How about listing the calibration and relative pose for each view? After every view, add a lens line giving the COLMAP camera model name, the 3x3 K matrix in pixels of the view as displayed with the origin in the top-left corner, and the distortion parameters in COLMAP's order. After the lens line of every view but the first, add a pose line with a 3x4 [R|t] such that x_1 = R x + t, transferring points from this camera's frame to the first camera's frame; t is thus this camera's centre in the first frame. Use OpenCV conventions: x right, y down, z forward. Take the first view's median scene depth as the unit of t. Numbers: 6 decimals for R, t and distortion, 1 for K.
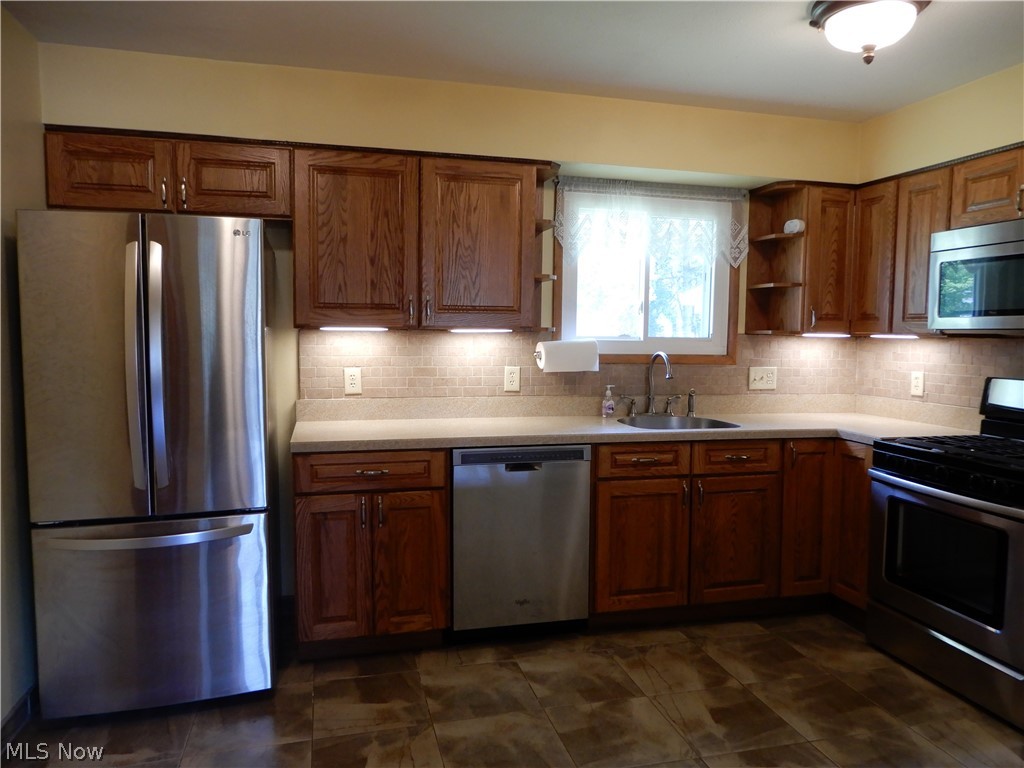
lens RADIAL K [[727.3, 0, 506.0], [0, 727.3, 371.5], [0, 0, 1]] dist [0.002551, 0.000389]
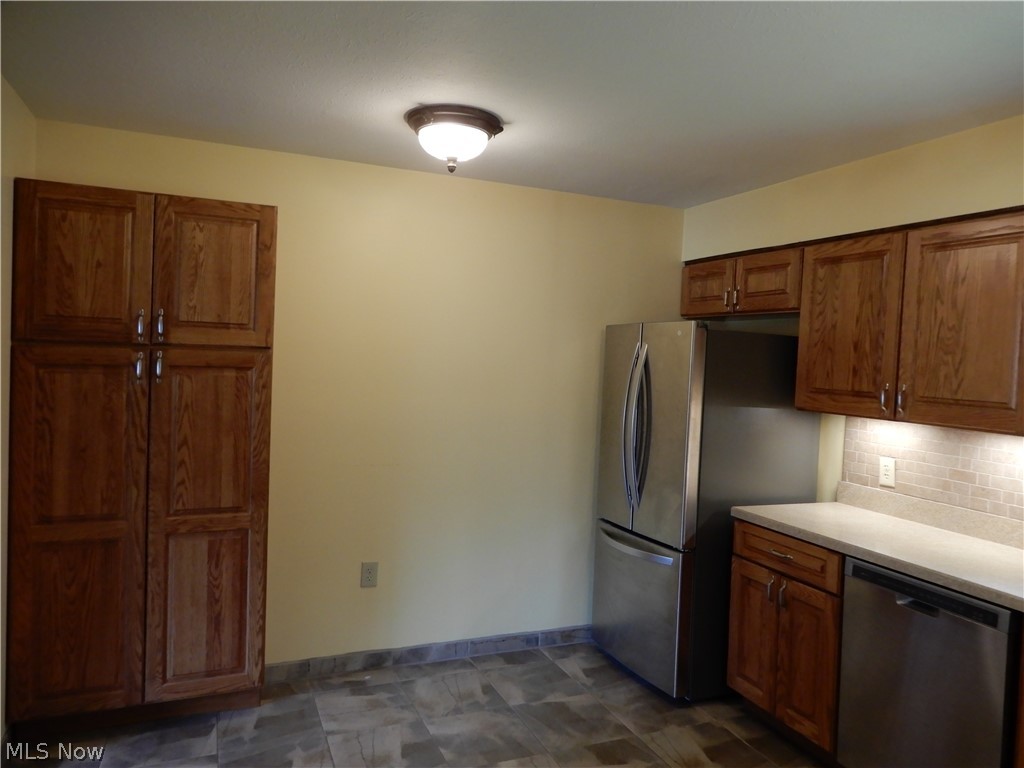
lens RADIAL K [[727.3, 0, 506.0], [0, 727.3, 371.5], [0, 0, 1]] dist [0.002551, 0.000389]
pose [[0.142771, 0.018223, -0.989588, 0.686149], [-0.104622, 0.994507, 0.003220, -0.071731], [0.984211, 0.103073, 0.143893, 0.393584]]
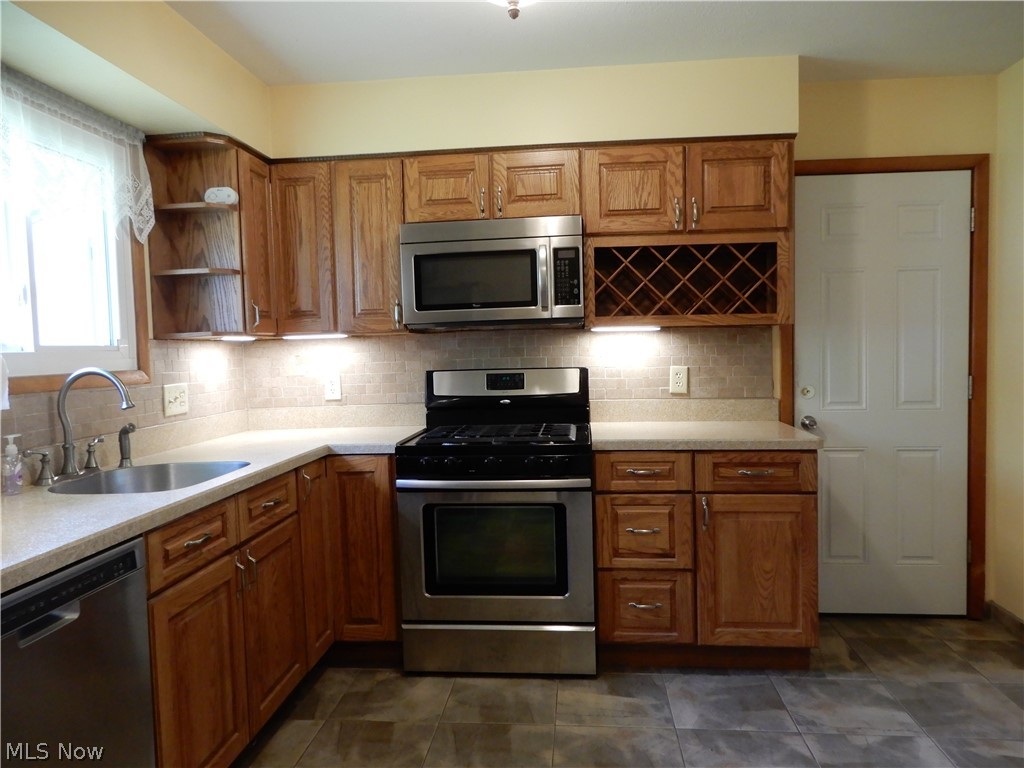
lens RADIAL K [[744.5, 0, 510.2], [0, 744.5, 376.4], [0, 0, 1]] dist [0.007336, 0.002444]
pose [[0.341276, -0.063977, 0.937783, -0.285400], [0.089985, 0.995322, 0.035156, -0.011688], [-0.935646, 0.072388, 0.345436, 0.520431]]
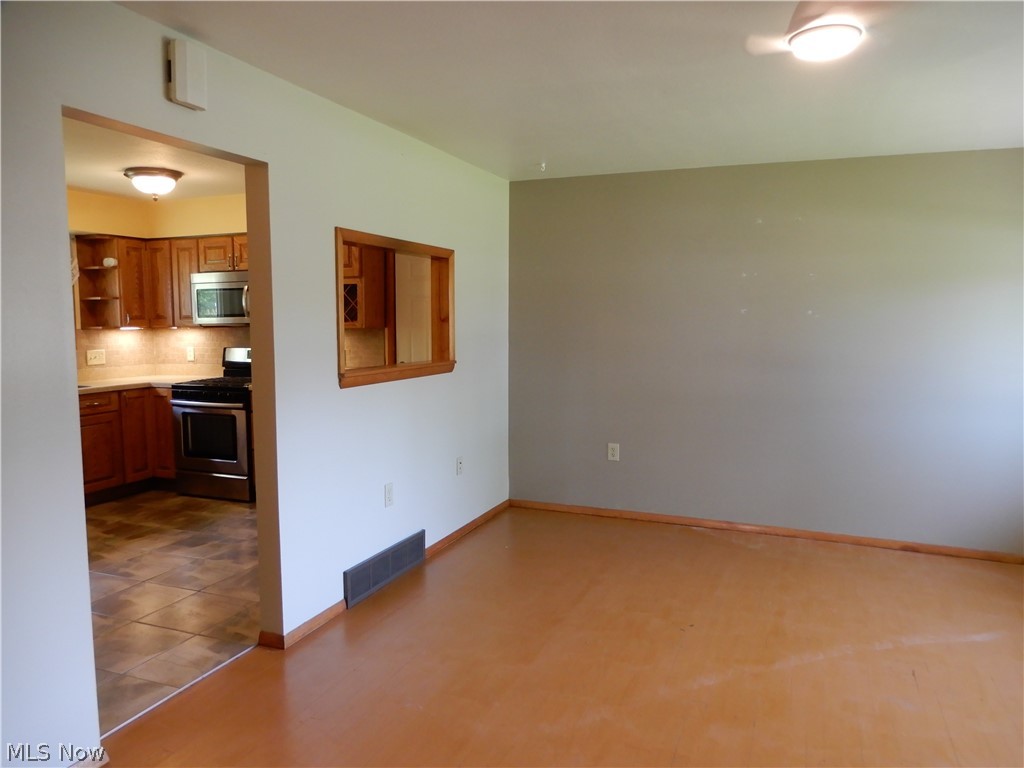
lens RADIAL K [[727.3, 0, 506.0], [0, 727.3, 371.5], [0, 0, 1]] dist [0.002551, 0.000389]
pose [[0.597871, -0.081947, 0.797392, -0.442858], [0.066713, 0.996396, 0.052378, 0.019922], [-0.798811, 0.021881, 0.601184, -0.765919]]
